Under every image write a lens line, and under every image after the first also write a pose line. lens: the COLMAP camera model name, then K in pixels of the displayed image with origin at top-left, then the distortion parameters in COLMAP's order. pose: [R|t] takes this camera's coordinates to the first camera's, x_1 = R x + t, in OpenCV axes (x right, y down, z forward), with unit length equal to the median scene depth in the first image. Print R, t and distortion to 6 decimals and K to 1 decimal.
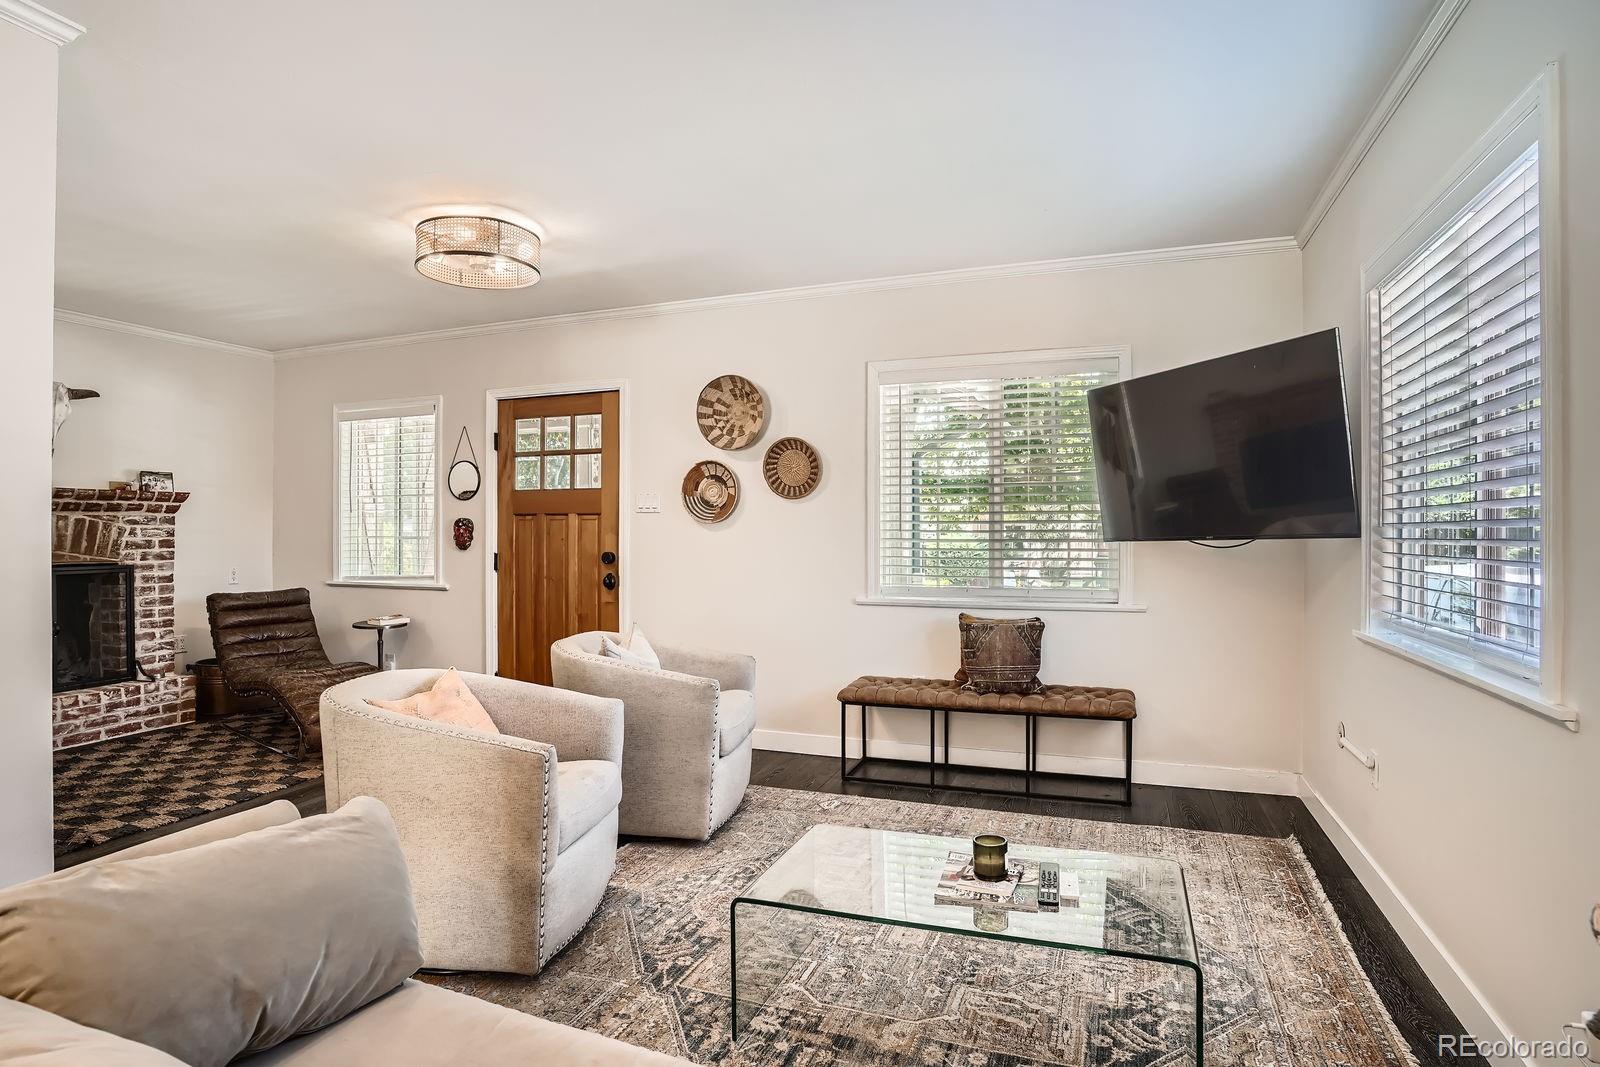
lens RADIAL K [[873.4, 0, 795.5], [0, 873.4, 526.1], [0, 0, 1]] dist [-0.019204, 0.000193]
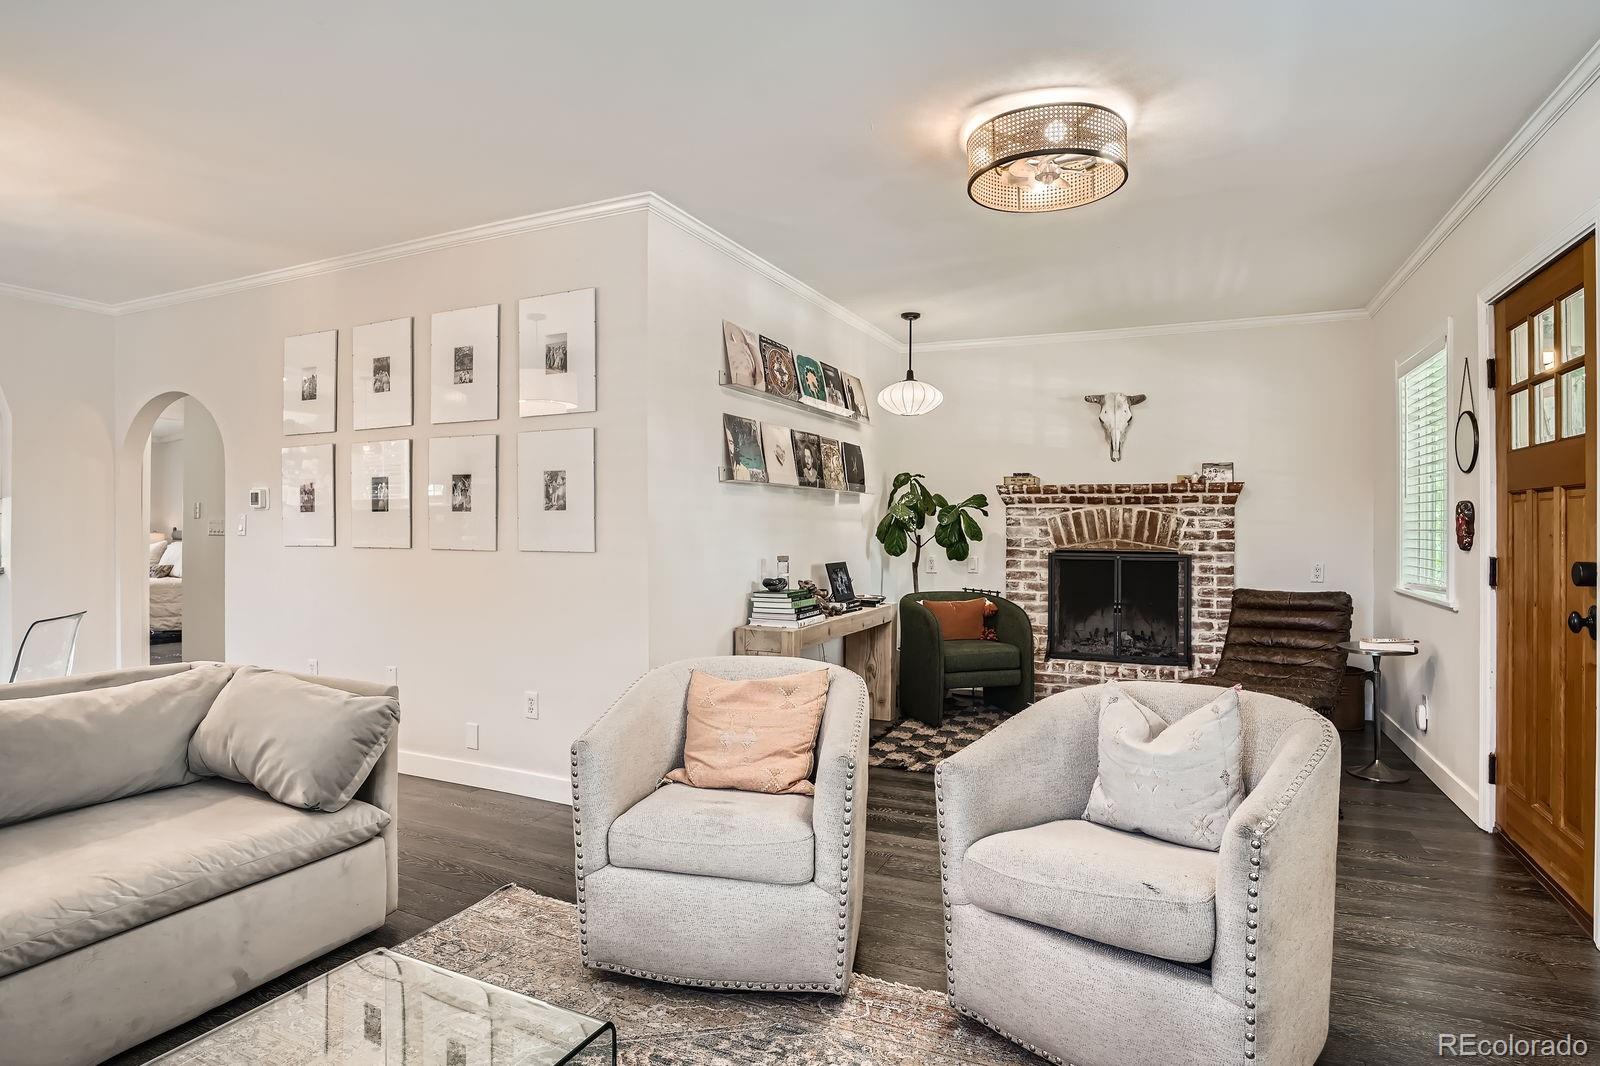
lens RADIAL K [[873.4, 0, 795.5], [0, 873.4, 525.6], [0, 0, 1]] dist [-0.019204, 0.000193]
pose [[-0.053227, 0.002402, -0.998580, 0.295583], [0.003435, 0.999992, 0.002222, 0.005899], [0.998577, -0.003312, -0.053235, 0.575539]]
